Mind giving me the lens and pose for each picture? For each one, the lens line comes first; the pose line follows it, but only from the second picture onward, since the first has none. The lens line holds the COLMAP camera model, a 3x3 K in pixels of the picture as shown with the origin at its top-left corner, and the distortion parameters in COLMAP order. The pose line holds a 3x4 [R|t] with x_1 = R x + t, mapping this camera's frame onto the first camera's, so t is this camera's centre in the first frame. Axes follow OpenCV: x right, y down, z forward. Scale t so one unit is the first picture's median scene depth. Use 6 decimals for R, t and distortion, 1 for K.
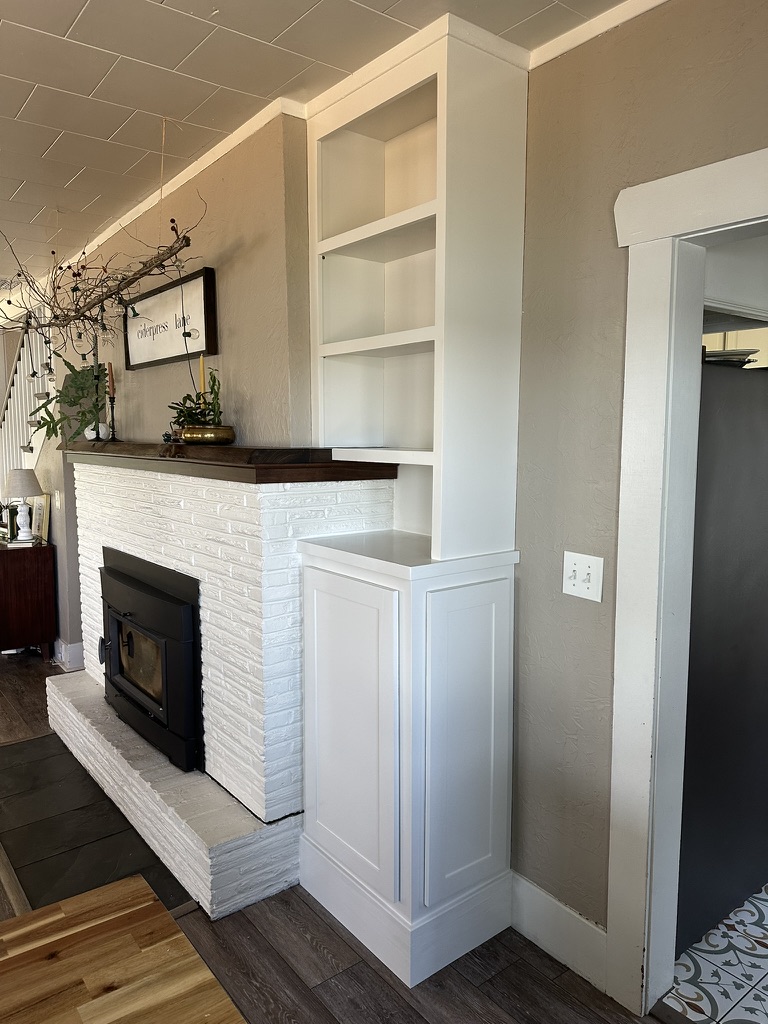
lens RADIAL K [[719.4, 0, 382.6], [0, 719.4, 498.0], [0, 0, 1]] dist [0.006111, -0.008276]
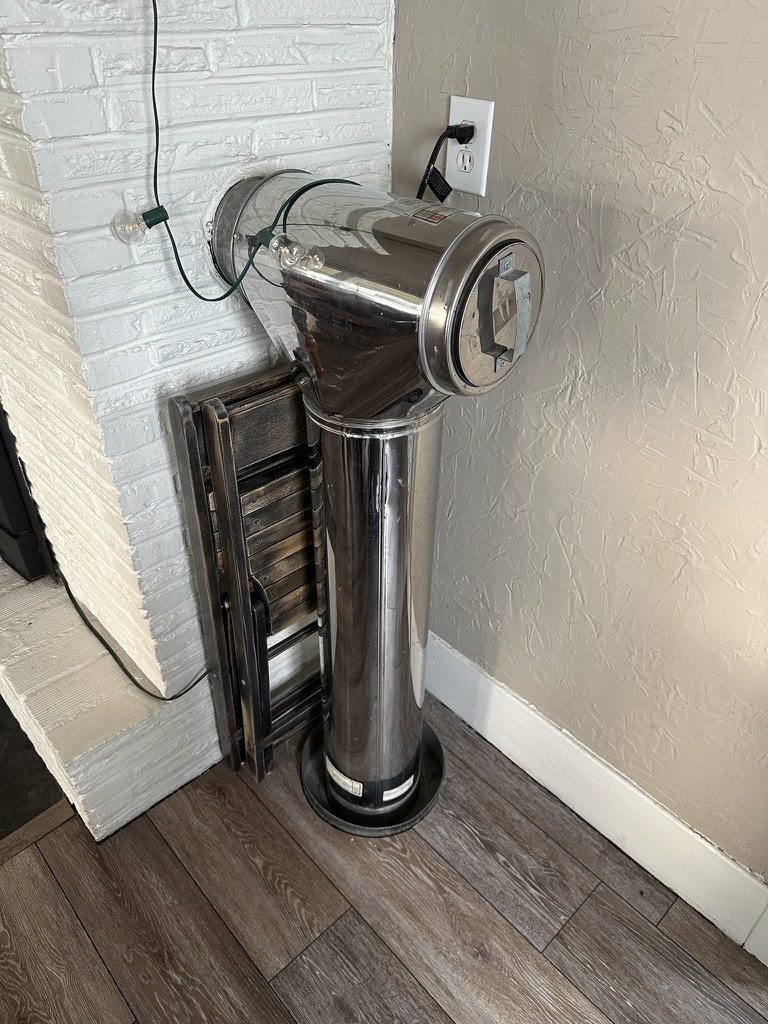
lens RADIAL K [[716.7, 0, 384.4], [0, 716.7, 505.9], [0, 0, 1]] dist [-0.000245, -0.003091]
pose [[0.996211, -0.042644, 0.075795, -0.028344], [-0.001045, 0.865593, 0.500746, 0.036179], [-0.086962, -0.498928, 0.862269, 0.584254]]
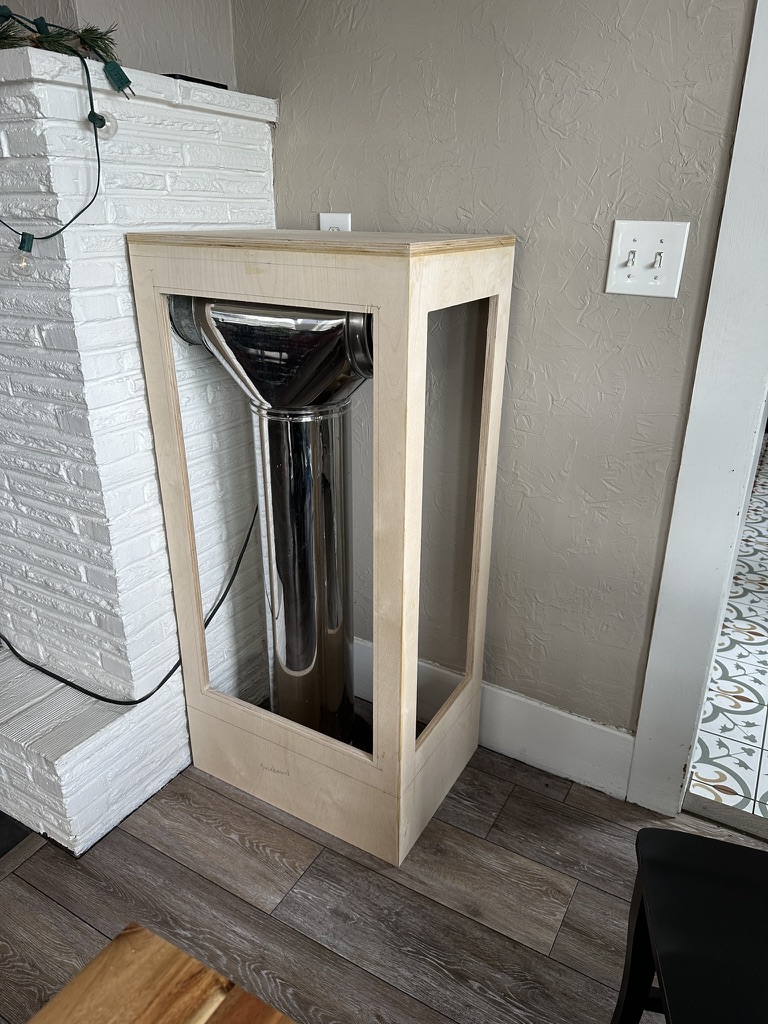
lens RADIAL K [[714.1, 0, 382.6], [0, 714.1, 515.5], [0, 0, 1]] dist [-0.000178, 0.000352]
pose [[0.928991, -0.140469, 0.342409, -0.154888], [0.032597, 0.952634, 0.302366, 0.107128], [-0.368663, -0.269734, 0.889568, 0.400545]]
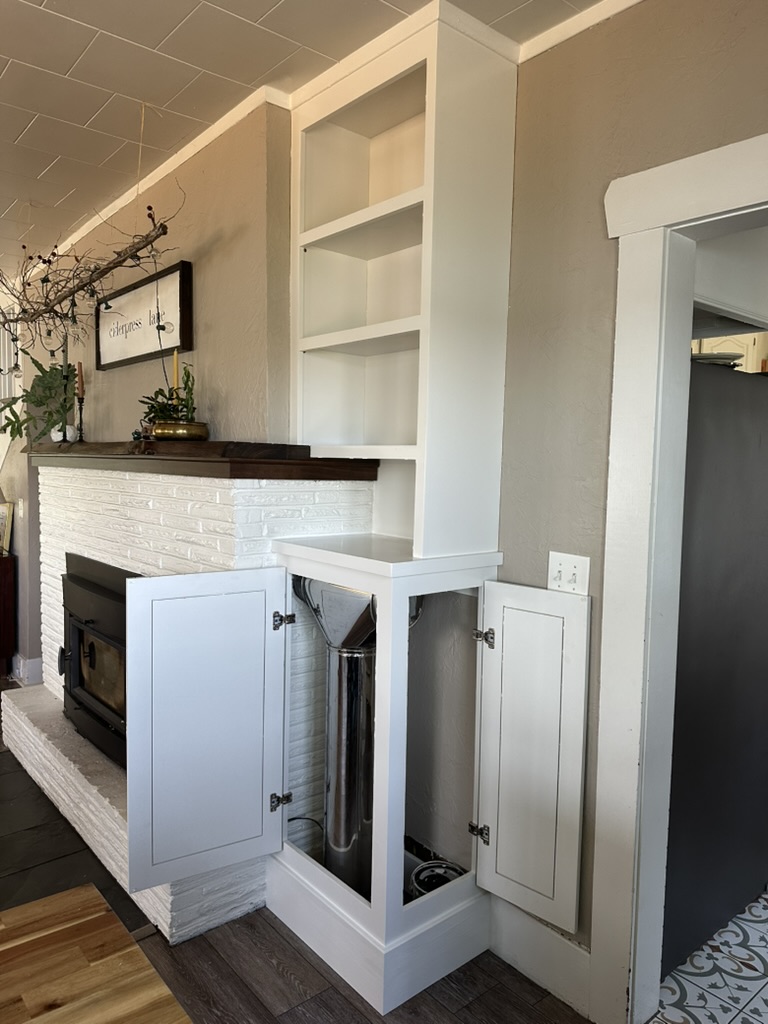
lens RADIAL K [[716.7, 0, 384.4], [0, 716.7, 505.9], [0, 0, 1]] dist [-0.000245, -0.003091]
pose [[0.998990, 0.018373, 0.041004, -0.008669], [-0.016938, 0.999242, -0.035055, 0.043626], [-0.041617, 0.034325, 0.998544, 0.039903]]
